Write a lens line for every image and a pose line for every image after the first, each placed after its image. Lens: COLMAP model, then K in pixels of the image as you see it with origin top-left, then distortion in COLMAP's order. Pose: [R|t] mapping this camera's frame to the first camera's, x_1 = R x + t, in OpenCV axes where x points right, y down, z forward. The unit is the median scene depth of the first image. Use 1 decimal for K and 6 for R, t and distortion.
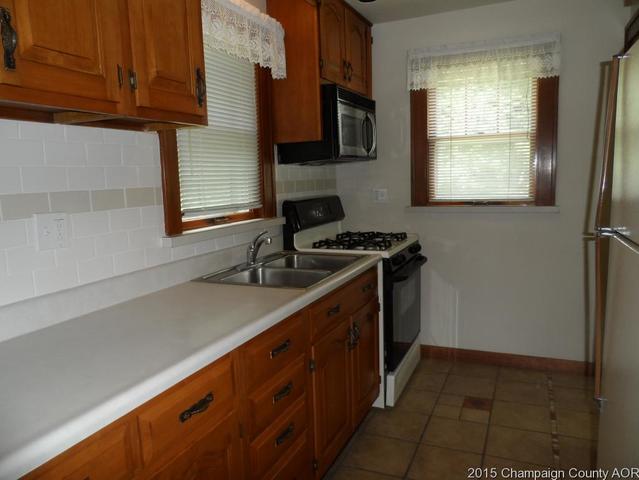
lens RADIAL K [[498.5, 0, 321.4], [0, 498.5, 242.7], [0, 0, 1]] dist [-0.009114, 0.002644]
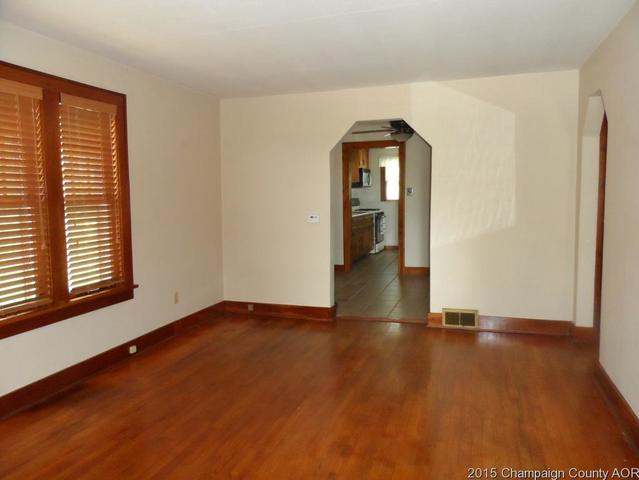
lens RADIAL K [[498.5, 0, 321.4], [0, 498.5, 242.7], [0, 0, 1]] dist [-0.009114, 0.002644]
pose [[0.995294, 0.002886, 0.096857, -0.593176], [0.000960, 0.999214, -0.039637, 0.372067], [-0.096896, 0.039543, 0.994509, -2.499603]]
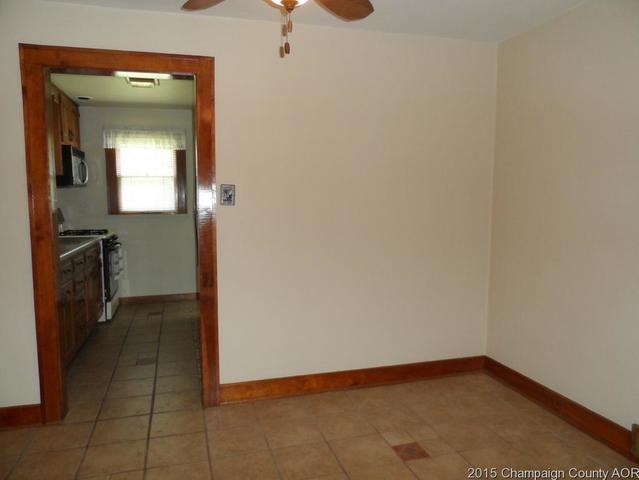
lens RADIAL K [[498.5, 0, 321.4], [0, 498.5, 242.7], [0, 0, 1]] dist [-0.009114, 0.002644]
pose [[0.775861, -0.029639, 0.630207, -0.374743], [0.067117, 0.997105, -0.035736, 0.150062], [-0.627324, 0.070024, 0.775604, -0.874888]]
